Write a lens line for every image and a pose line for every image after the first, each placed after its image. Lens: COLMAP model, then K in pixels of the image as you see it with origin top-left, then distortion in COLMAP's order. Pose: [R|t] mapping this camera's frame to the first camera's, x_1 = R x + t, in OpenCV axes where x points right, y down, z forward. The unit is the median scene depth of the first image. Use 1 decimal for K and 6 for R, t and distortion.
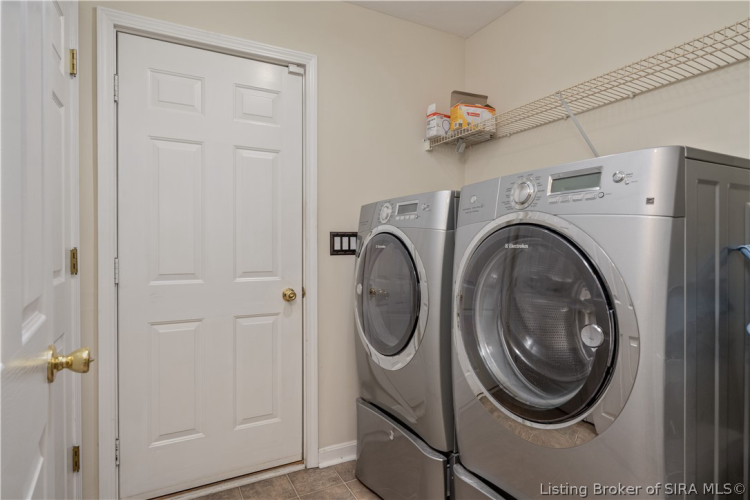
lens RADIAL K [[427.3, 0, 374.9], [0, 427.3, 249.8], [0, 0, 1]] dist [0.001437, 0.000078]
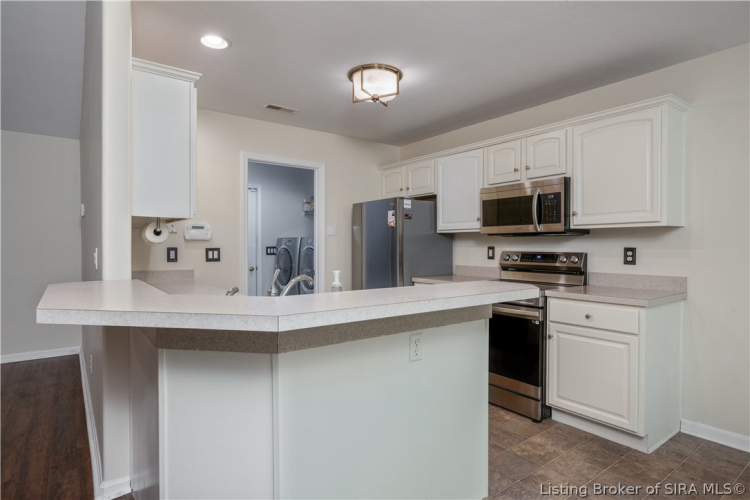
lens RADIAL K [[415.7, 0, 375.3], [0, 415.7, 250.7], [0, 0, 1]] dist [-0.000836, -0.001562]
pose [[0.992080, 0.000008, 0.125610, 0.271839], [-0.000834, 0.999978, 0.006520, -0.035805], [-0.125607, -0.006573, 0.992058, -1.859296]]
